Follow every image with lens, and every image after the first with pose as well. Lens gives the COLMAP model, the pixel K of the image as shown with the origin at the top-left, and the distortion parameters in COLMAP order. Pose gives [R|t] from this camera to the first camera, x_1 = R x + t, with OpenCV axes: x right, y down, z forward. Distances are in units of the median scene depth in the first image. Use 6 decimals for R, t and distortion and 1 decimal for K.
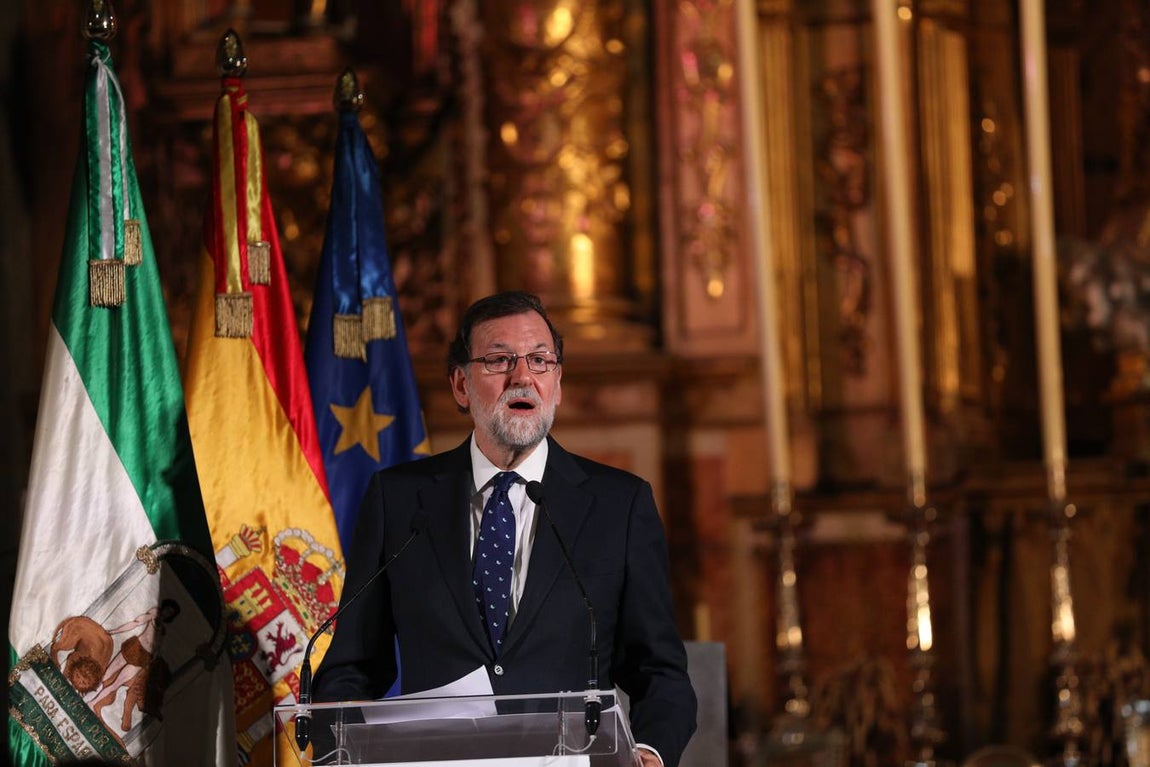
lens RADIAL K [[6496.1, 0, 575.0], [0, 6496.1, 383.5], [0, 0, 1]] dist [1.876295, -10.156476]
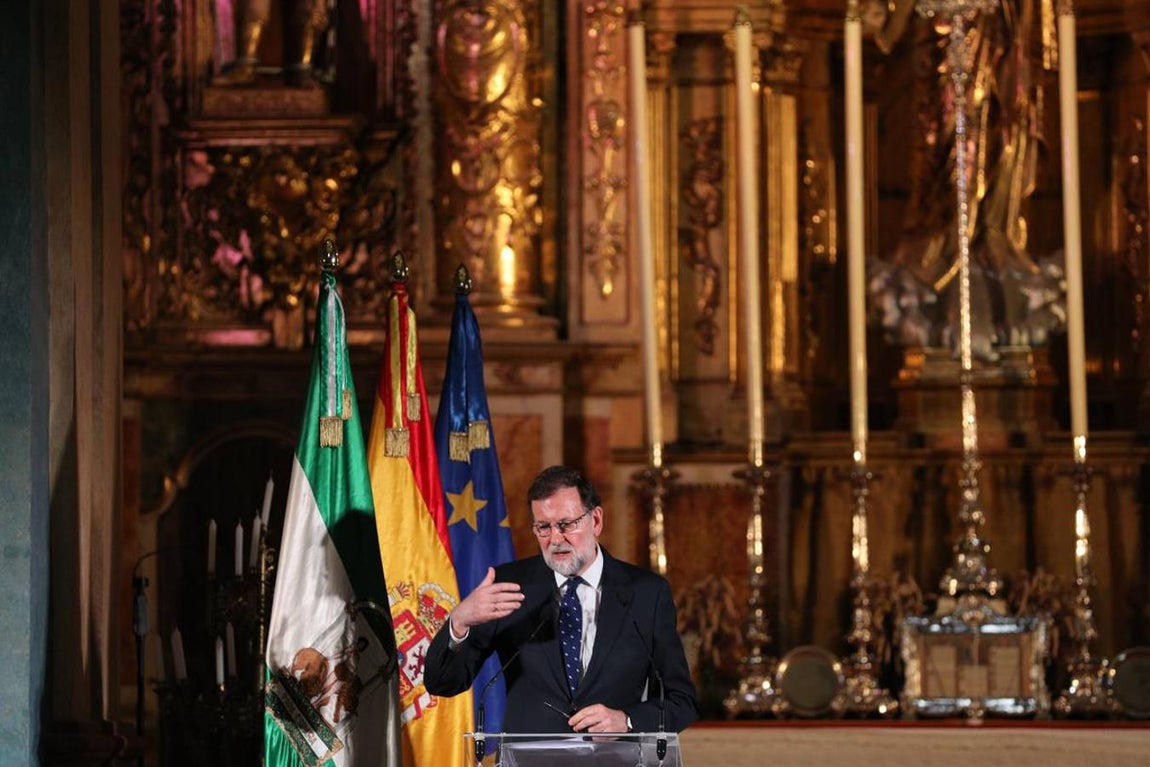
lens RADIAL K [[6195.6, 0, 575.0], [0, 6195.6, 383.5], [0, 0, 1]] dist [1.168070, 4.528504]
pose [[0.997969, 0.037256, 0.051679, -0.085296], [-0.039597, 0.998200, 0.045047, -0.090237], [-0.049907, -0.047002, 0.997647, -0.442636]]
